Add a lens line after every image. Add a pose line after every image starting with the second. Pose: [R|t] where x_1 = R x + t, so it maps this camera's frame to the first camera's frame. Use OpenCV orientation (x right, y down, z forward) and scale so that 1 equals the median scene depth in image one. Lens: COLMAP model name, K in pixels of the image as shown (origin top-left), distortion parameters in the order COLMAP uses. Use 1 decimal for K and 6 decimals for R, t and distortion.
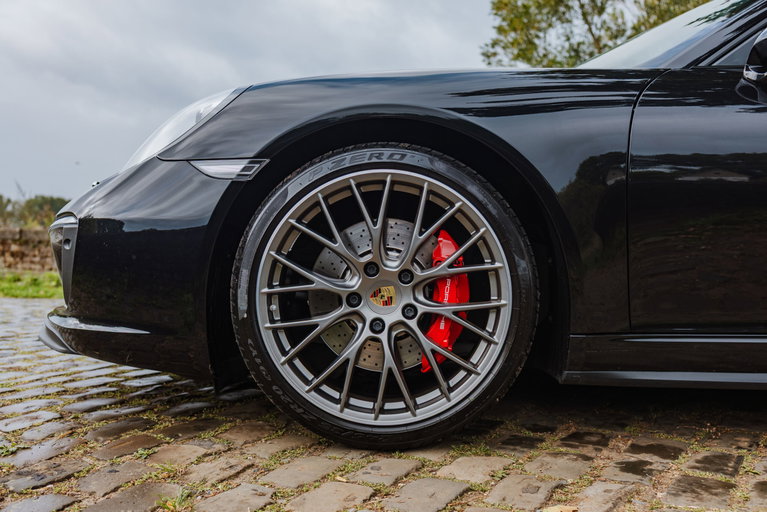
lens RADIAL K [[766.8, 0, 383.5], [0, 766.8, 256.0], [0, 0, 1]] dist [0.008587, 0.011274]
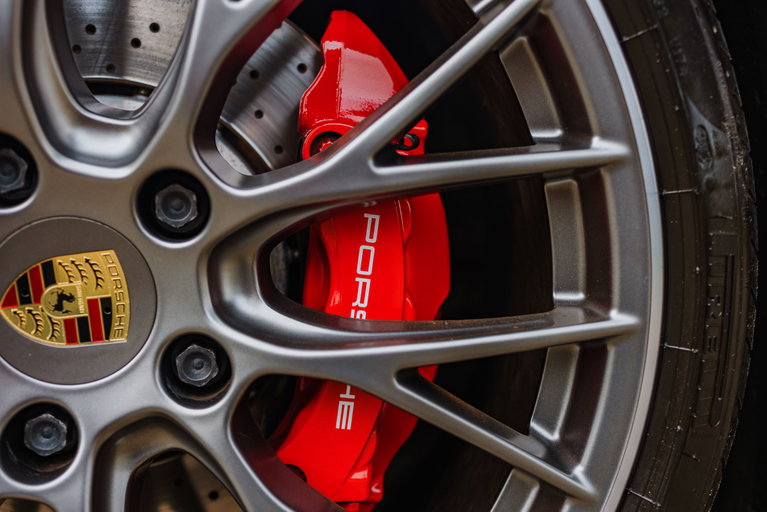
lens RADIAL K [[766.8, 0, 383.5], [0, 766.8, 256.0], [0, 0, 1]] dist [0.008587, 0.011274]
pose [[0.987001, -0.015427, 0.159973, 0.052219], [-0.005049, 0.991914, 0.126808, 0.013757], [-0.160635, -0.125967, 0.978943, 0.783213]]
